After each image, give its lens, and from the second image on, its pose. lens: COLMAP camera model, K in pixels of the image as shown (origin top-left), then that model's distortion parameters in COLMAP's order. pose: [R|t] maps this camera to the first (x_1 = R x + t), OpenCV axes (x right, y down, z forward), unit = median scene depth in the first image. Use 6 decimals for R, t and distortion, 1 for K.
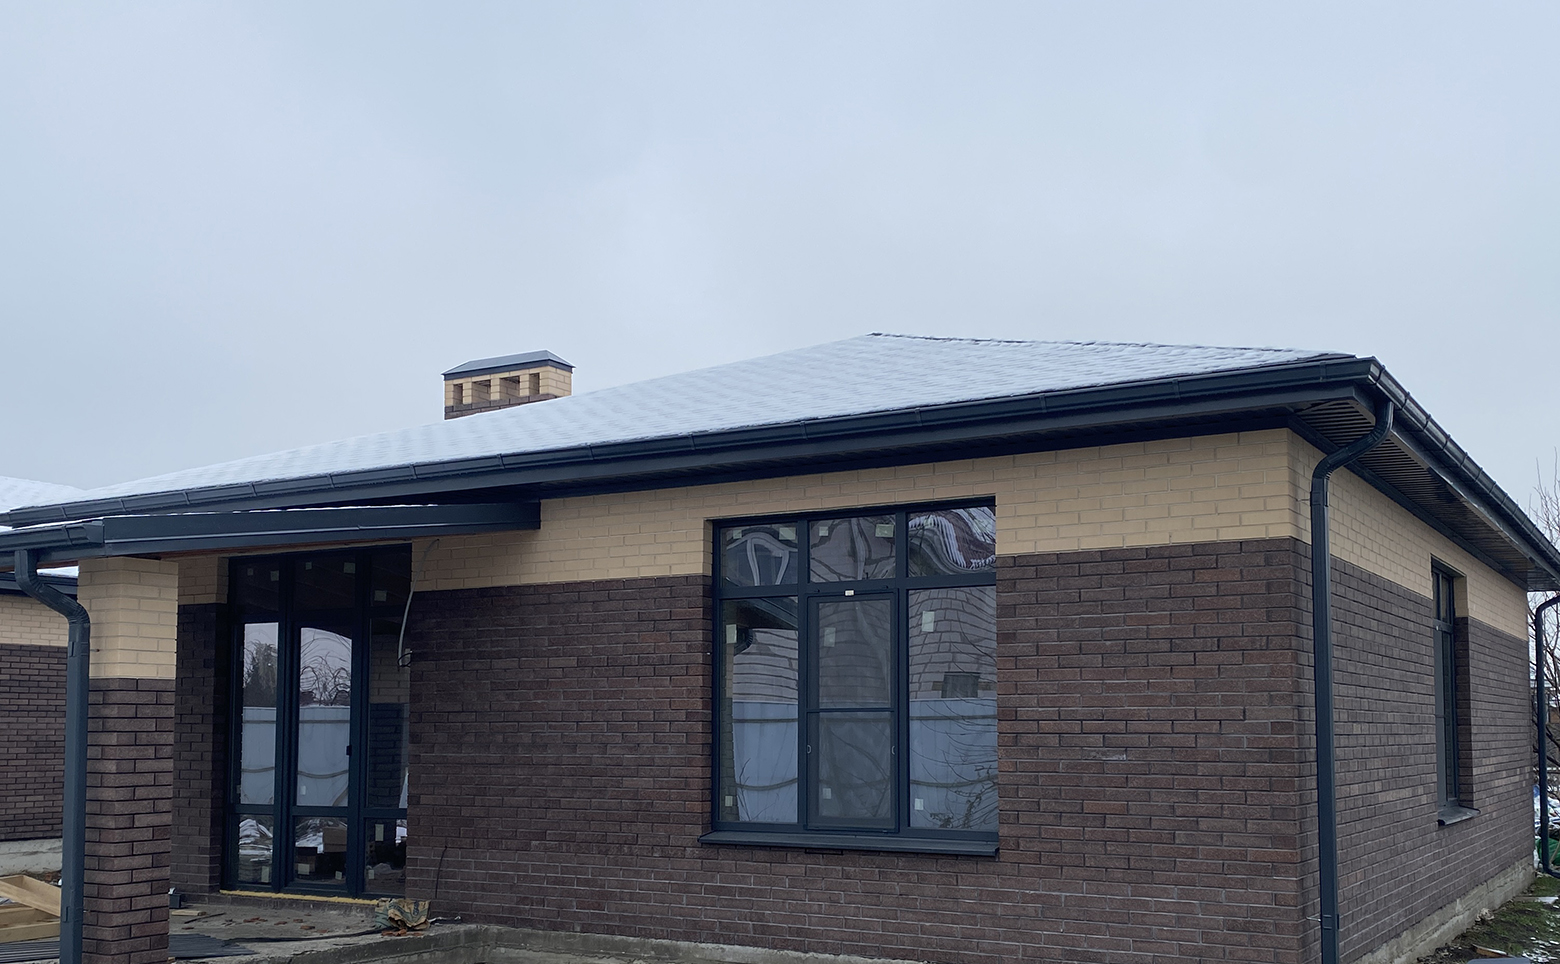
lens RADIAL K [[1618.3, 0, 783.0], [0, 1618.3, 615.0], [0, 0, 1]] dist [0.034162, 0.000000]
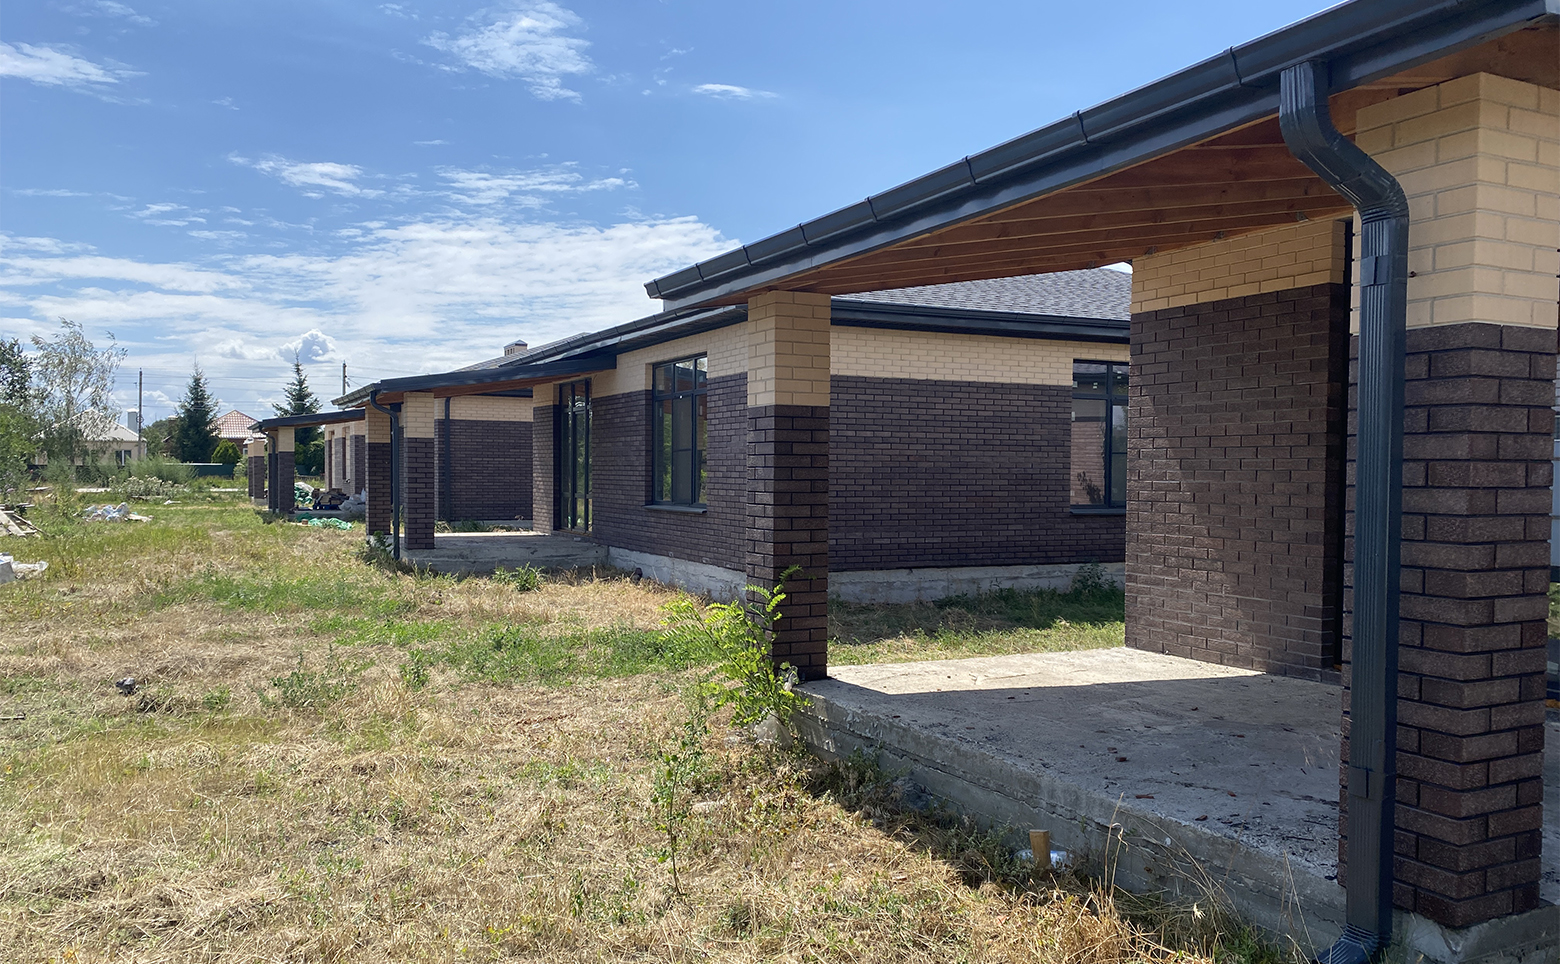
lens RADIAL K [[1233.4, 0, 776.2], [0, 1233.4, 491.4], [0, 0, 1]] dist [-0.000869, -0.000821]
pose [[0.845889, 0.014668, -0.533158, -0.374068], [0.030616, 0.996638, 0.075995, 0.052740], [0.532480, -0.080607, 0.842596, 0.551250]]
